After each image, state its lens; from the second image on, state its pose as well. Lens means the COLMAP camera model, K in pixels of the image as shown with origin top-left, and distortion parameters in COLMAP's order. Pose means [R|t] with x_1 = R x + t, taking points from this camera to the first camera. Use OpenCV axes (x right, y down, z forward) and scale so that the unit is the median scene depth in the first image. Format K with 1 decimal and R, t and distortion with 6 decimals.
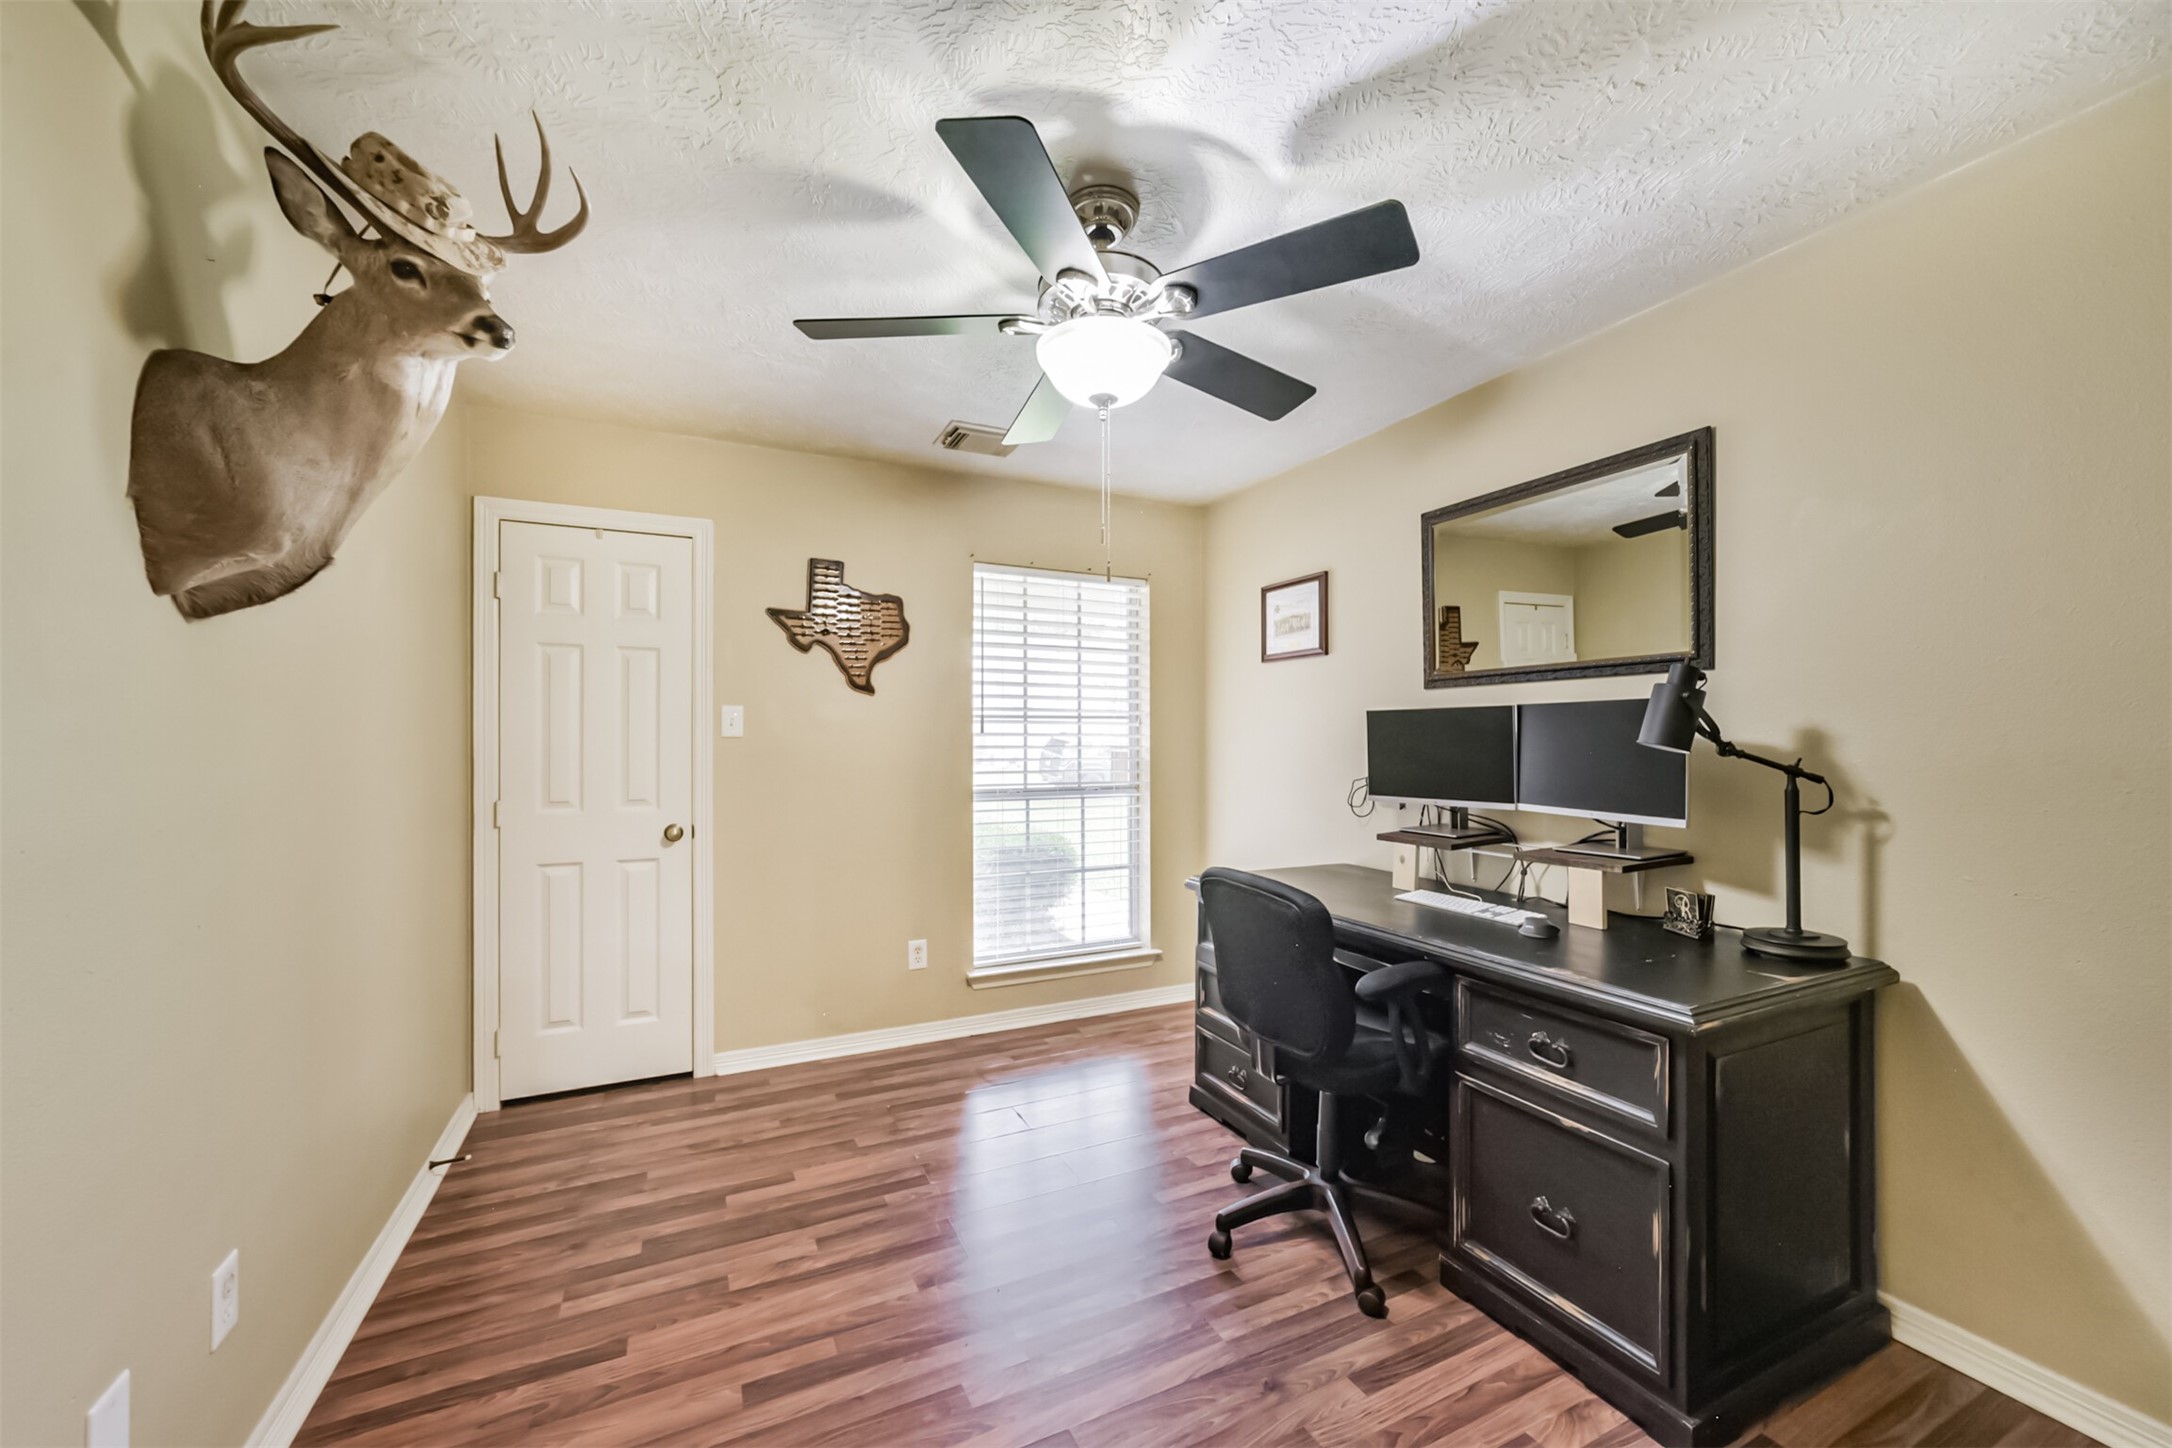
lens RADIAL K [[841.1, 0, 1097.0], [0, 841.1, 736.3], [0, 0, 1]] dist [-0.013902, 0.006270]
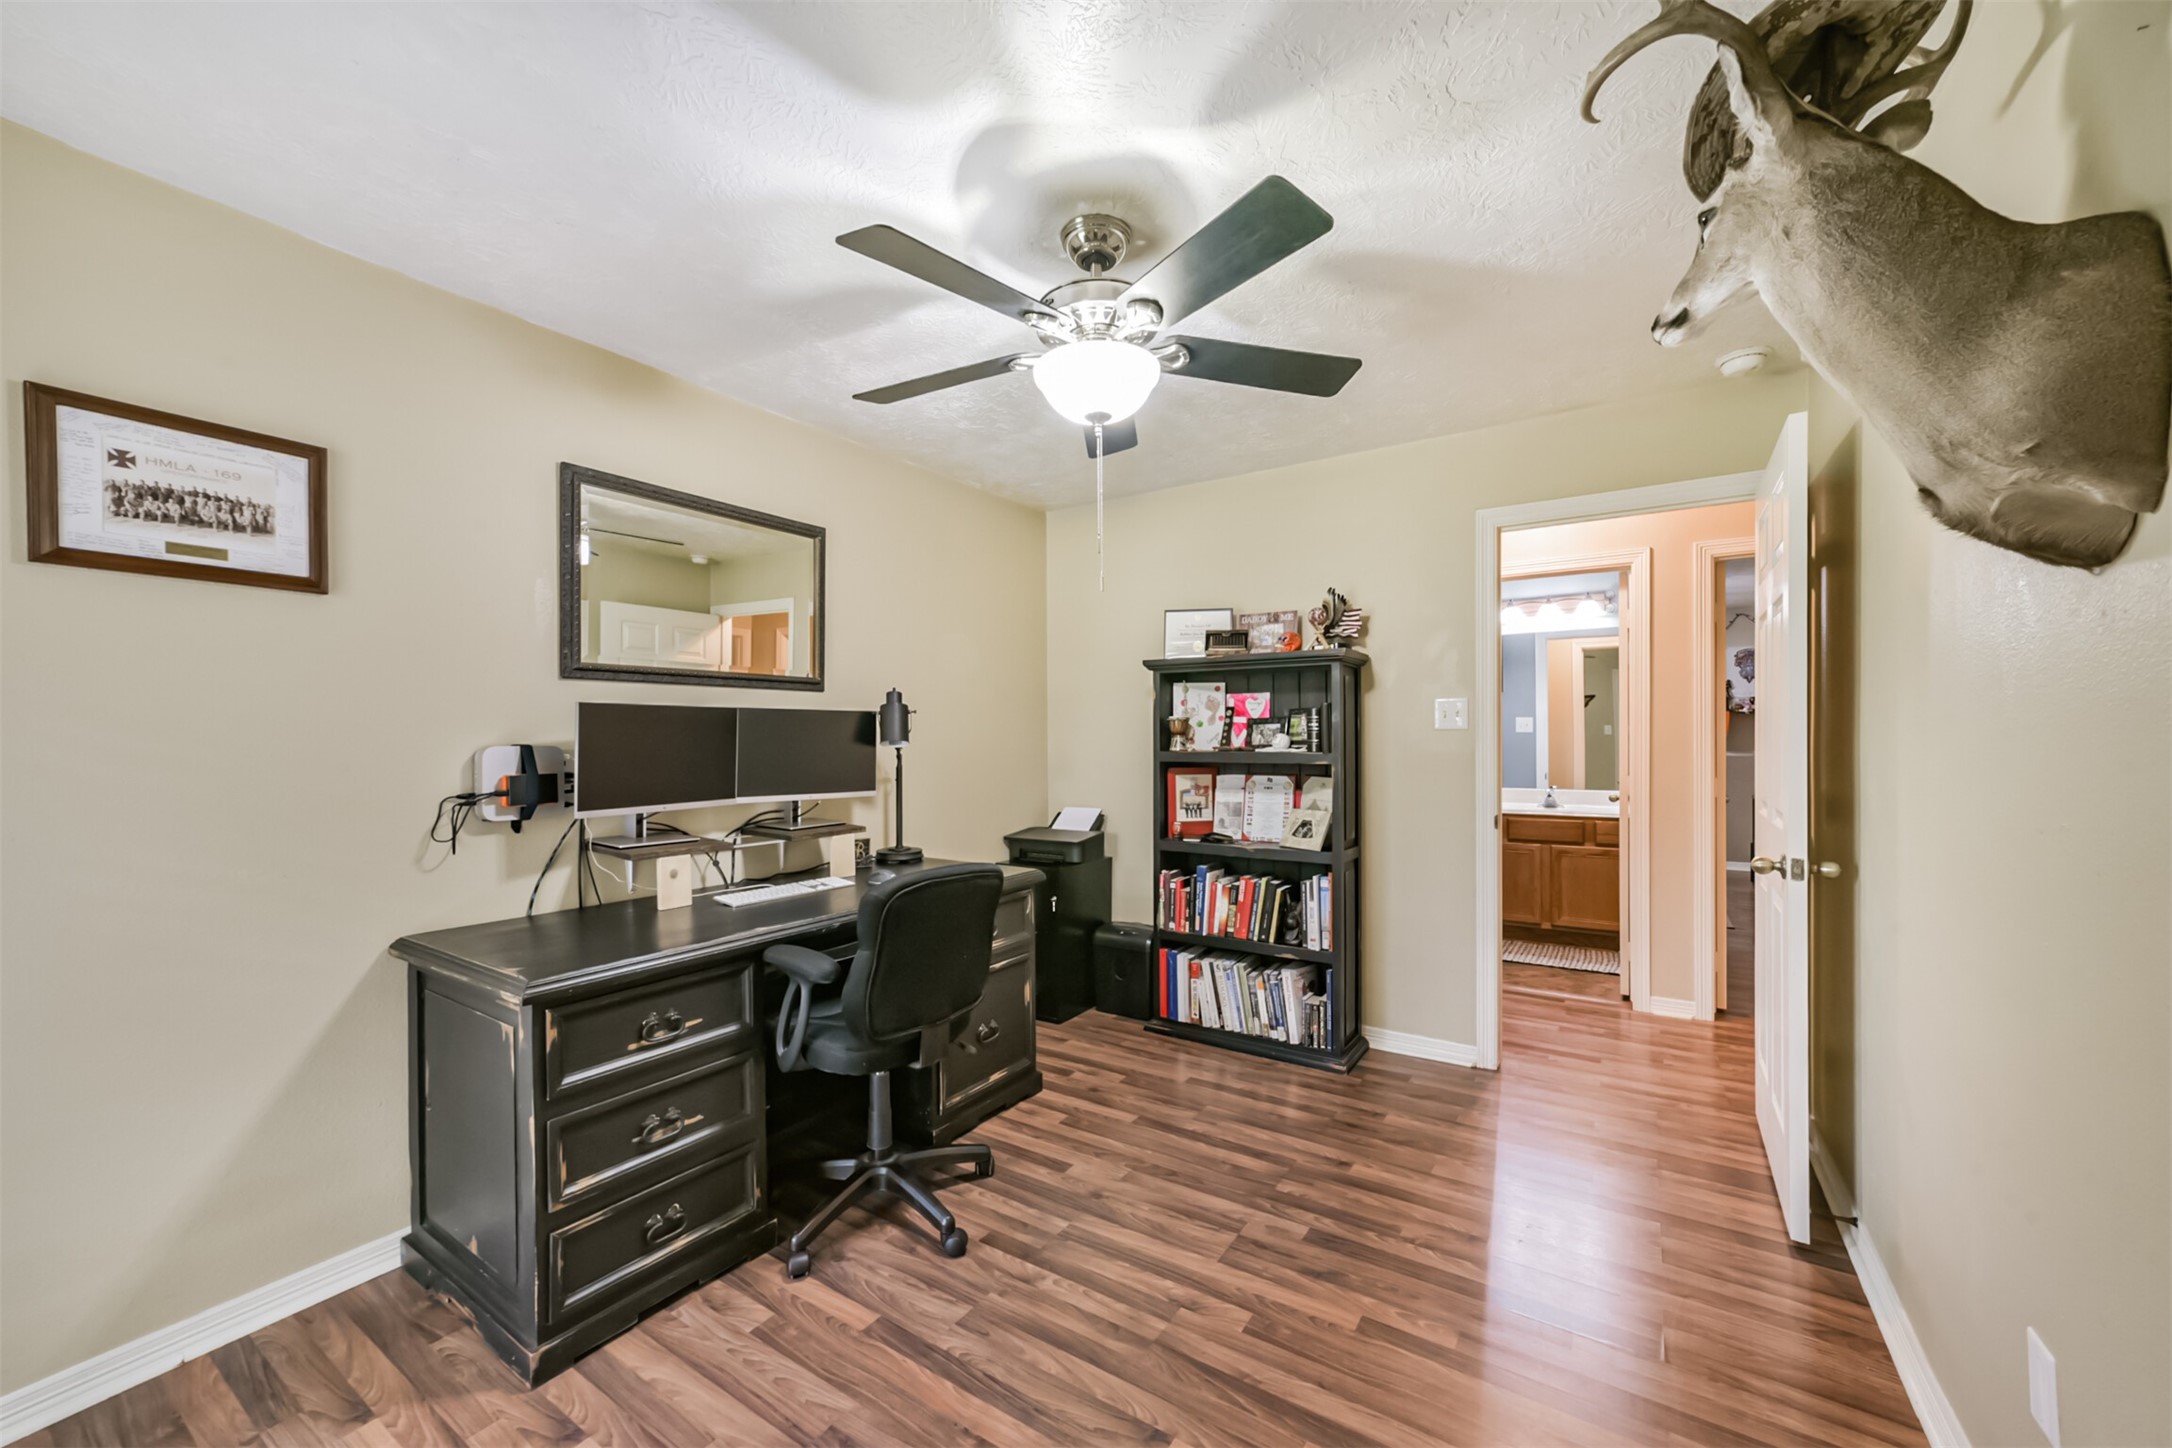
lens RADIAL K [[841.1, 0, 1086.4], [0, 841.1, 737.0], [0, 0, 1]] dist [-0.013902, 0.006270]
pose [[-0.510973, 0.007310, 0.859566, -0.878004], [0.003313, 0.999973, -0.006535, 0.012205], [-0.859590, -0.000492, -0.510984, 1.524712]]
